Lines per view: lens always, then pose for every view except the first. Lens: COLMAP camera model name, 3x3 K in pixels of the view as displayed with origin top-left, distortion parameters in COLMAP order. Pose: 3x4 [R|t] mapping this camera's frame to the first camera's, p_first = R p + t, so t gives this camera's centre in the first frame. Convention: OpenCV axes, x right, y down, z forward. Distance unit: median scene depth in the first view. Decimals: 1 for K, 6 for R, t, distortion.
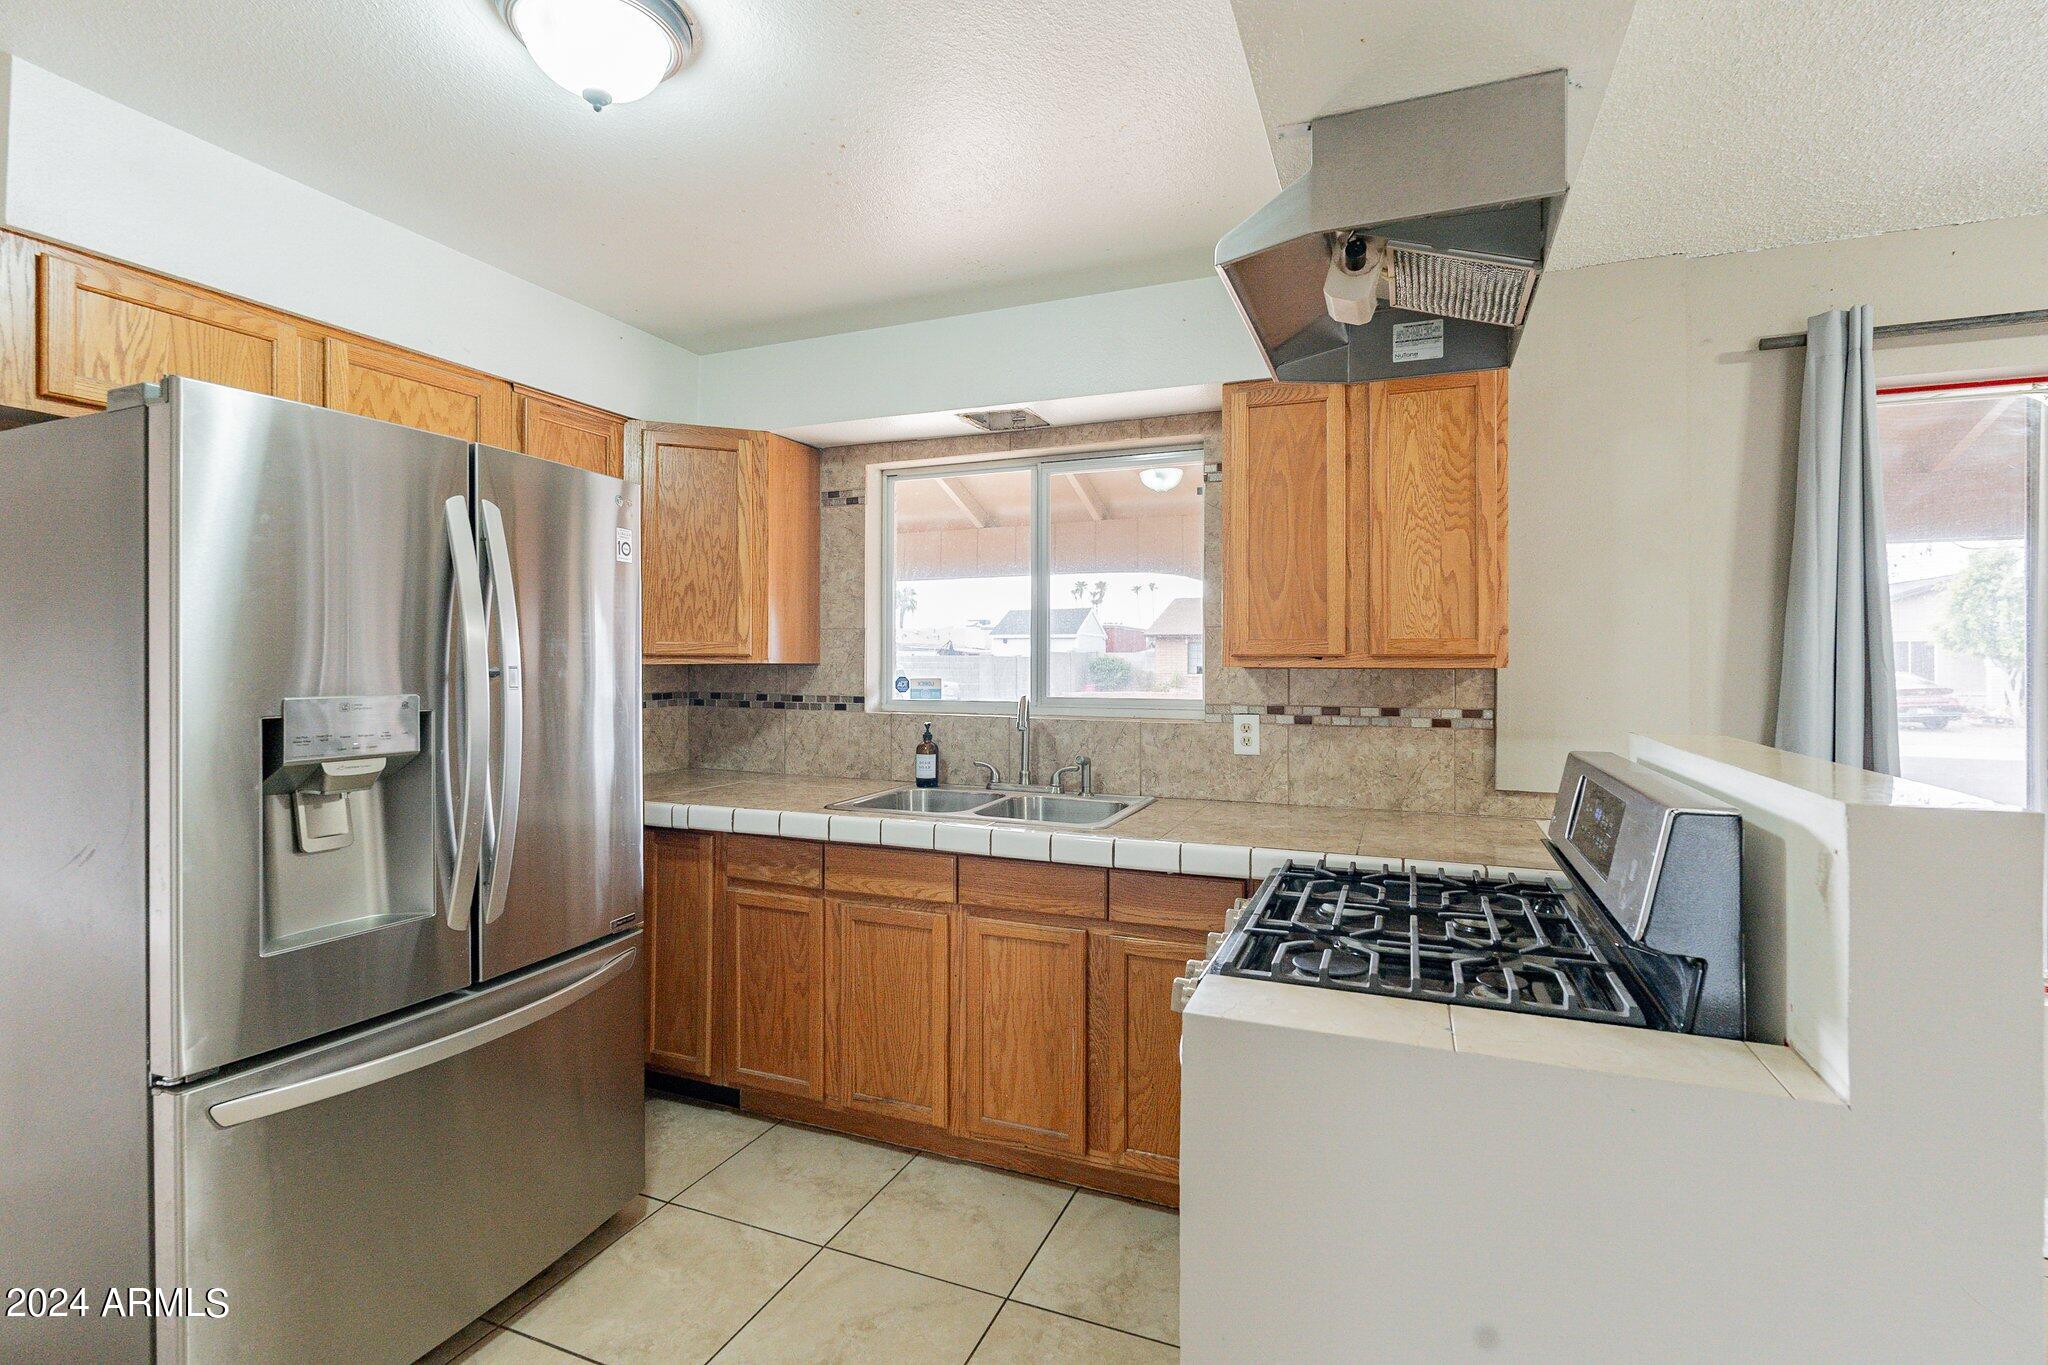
lens RADIAL K [[912.8, 0, 1041.8], [0, 912.8, 663.0], [0, 0, 1]] dist [-0.001408, -0.000034]
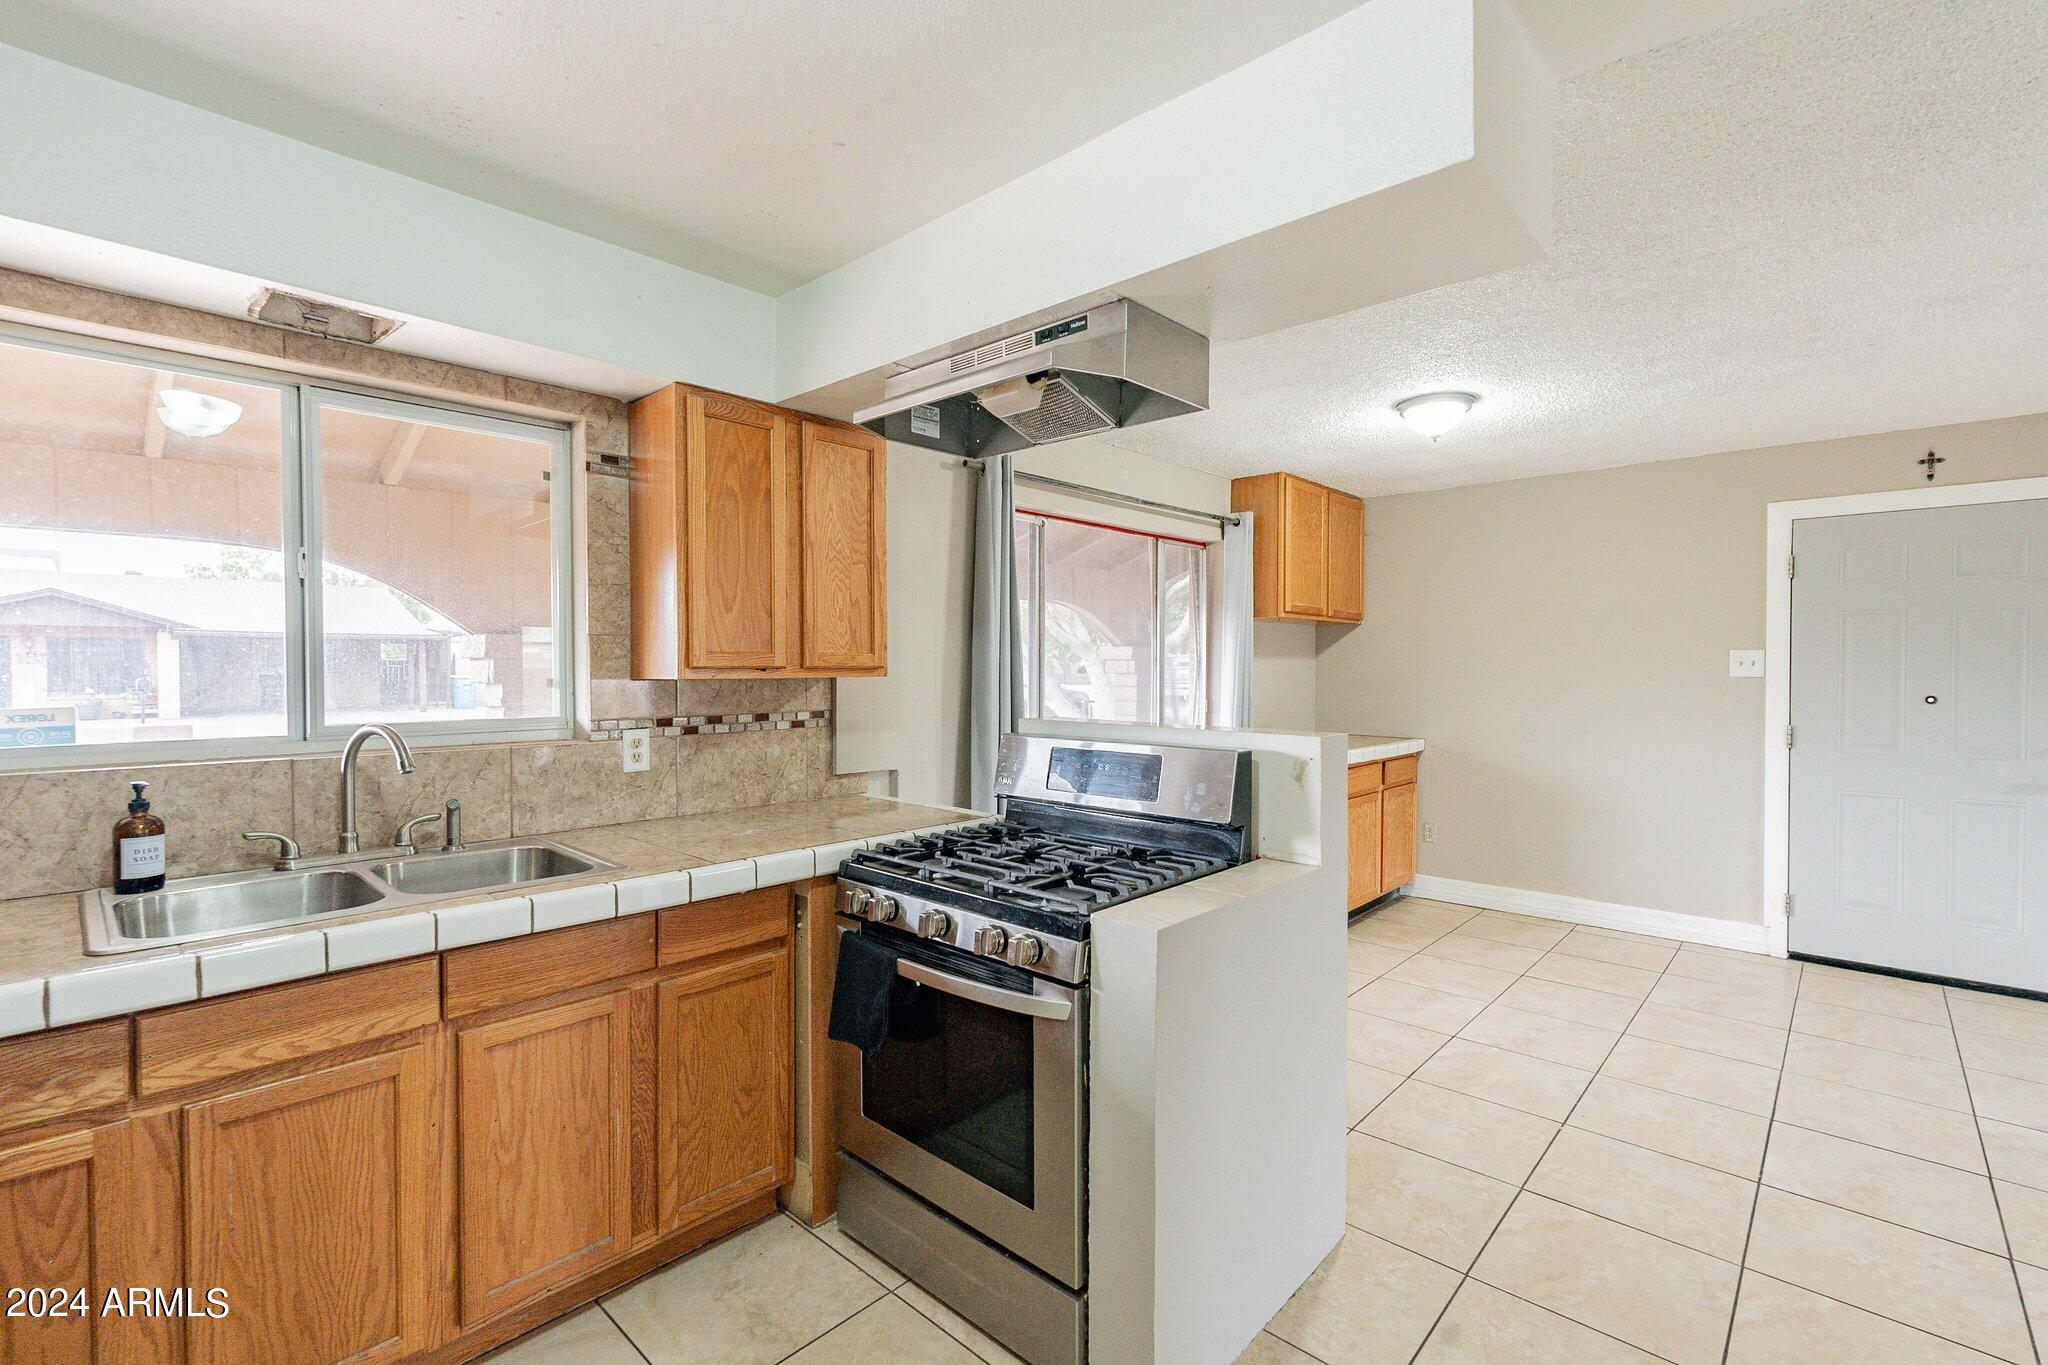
lens RADIAL K [[902.8, 0, 1031.1], [0, 902.8, 685.5], [0, 0, 1]] dist [-0.001772, 0.000098]
pose [[0.368981, -0.024885, 0.929104, -0.529336], [0.002707, 0.999666, 0.025699, -0.012364], [-0.929433, -0.006967, 0.368926, 0.298649]]
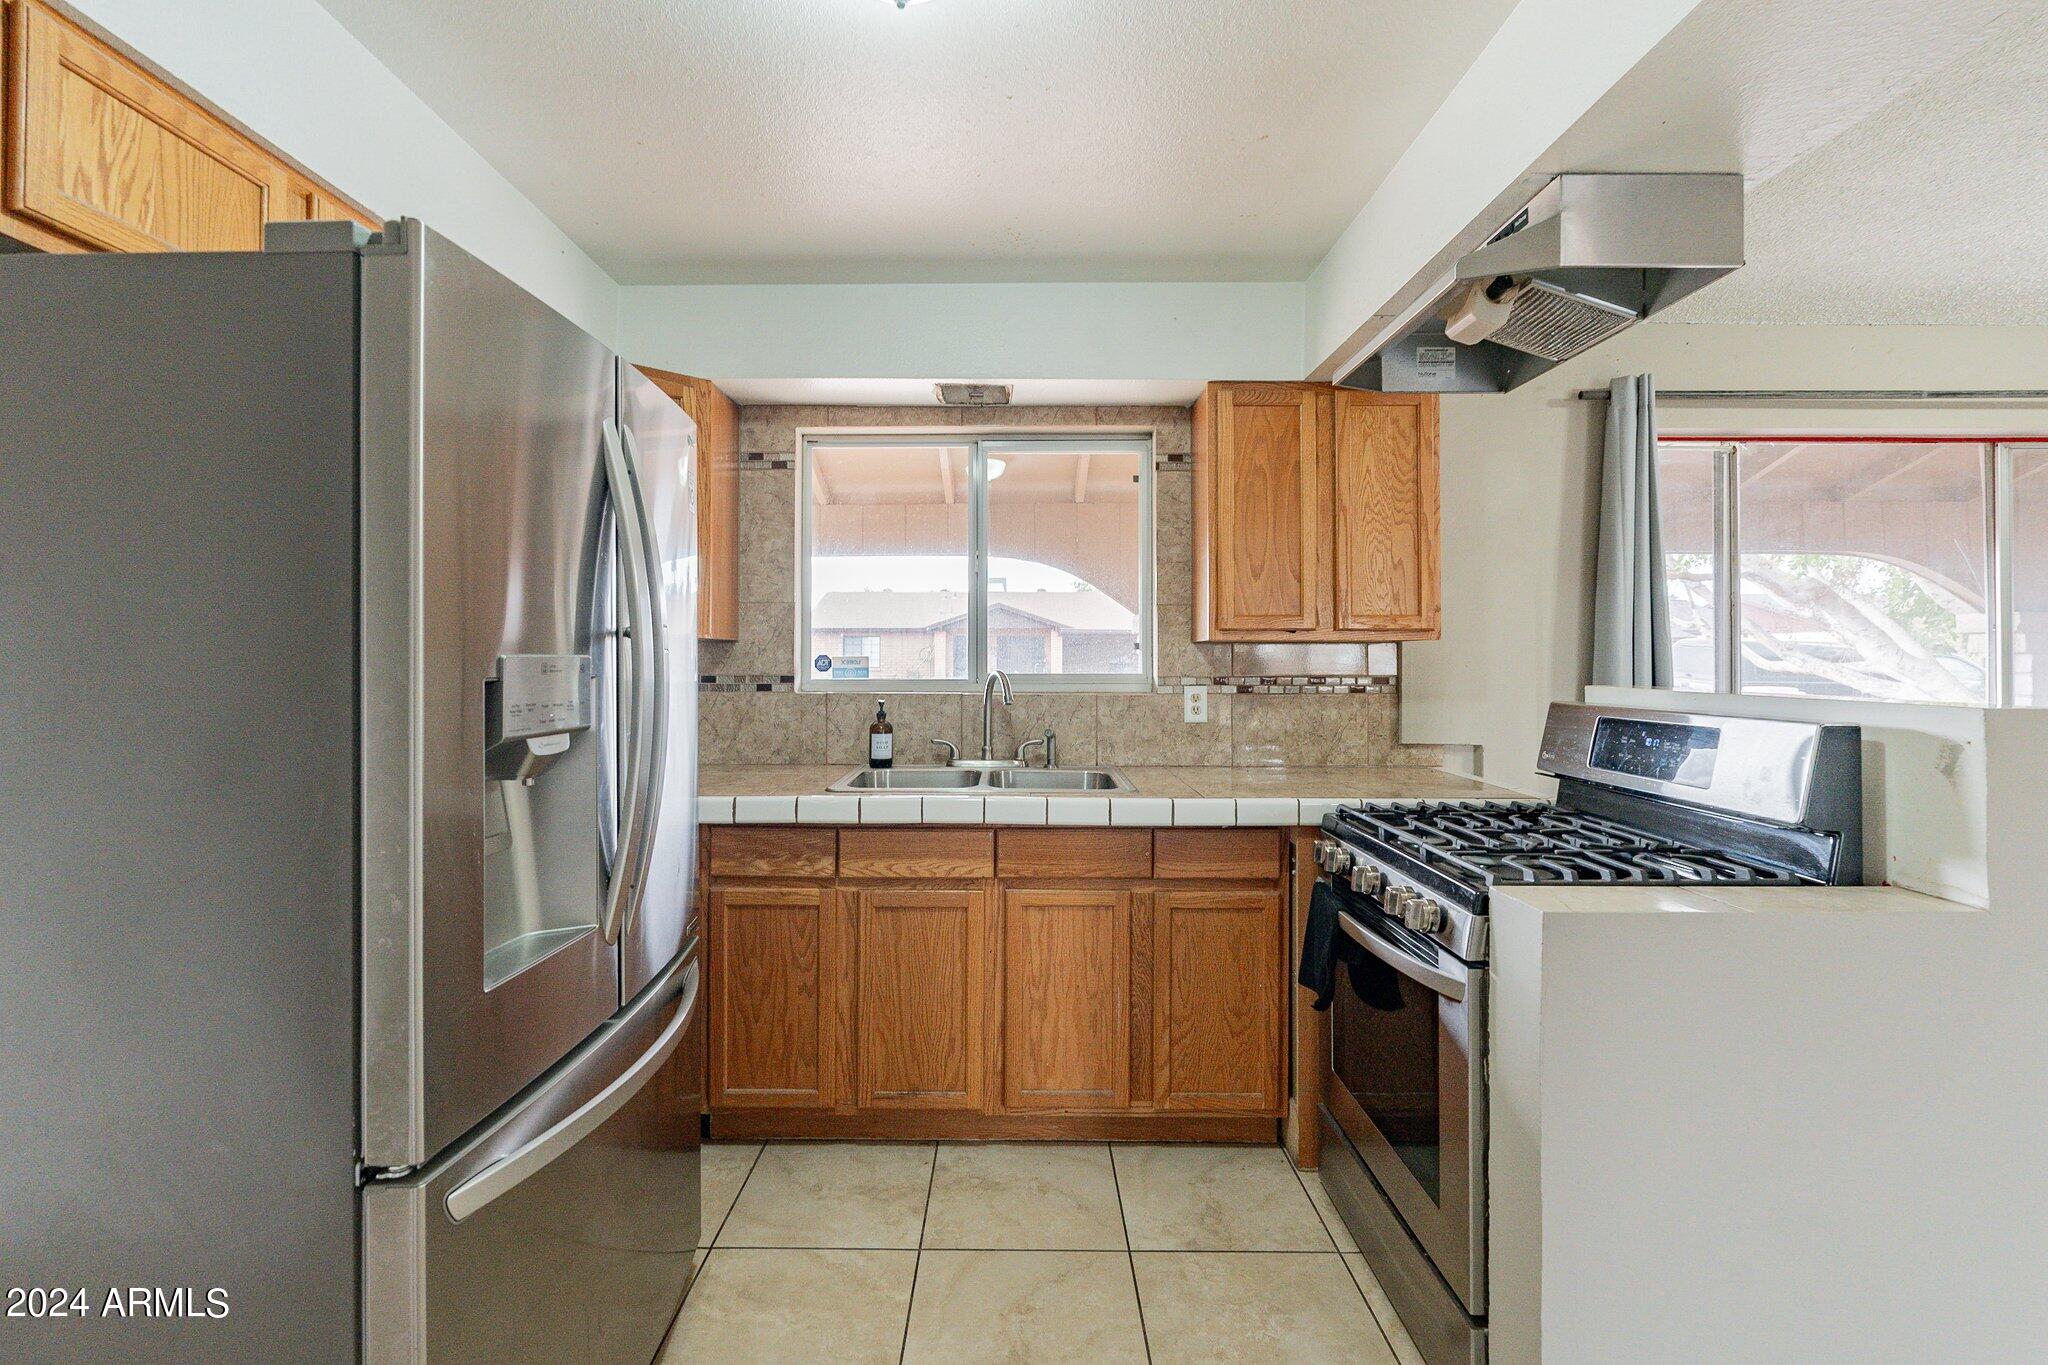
lens RADIAL K [[908.3, 0, 1015.3], [0, 908.3, 648.7], [0, 0, 1]] dist [-0.001672, -0.000093]
pose [[0.932482, 0.000393, 0.361217, -0.398790], [0.003234, 0.999950, -0.009437, 0.023524], [-0.361203, 0.009968, 0.932434, 0.069128]]
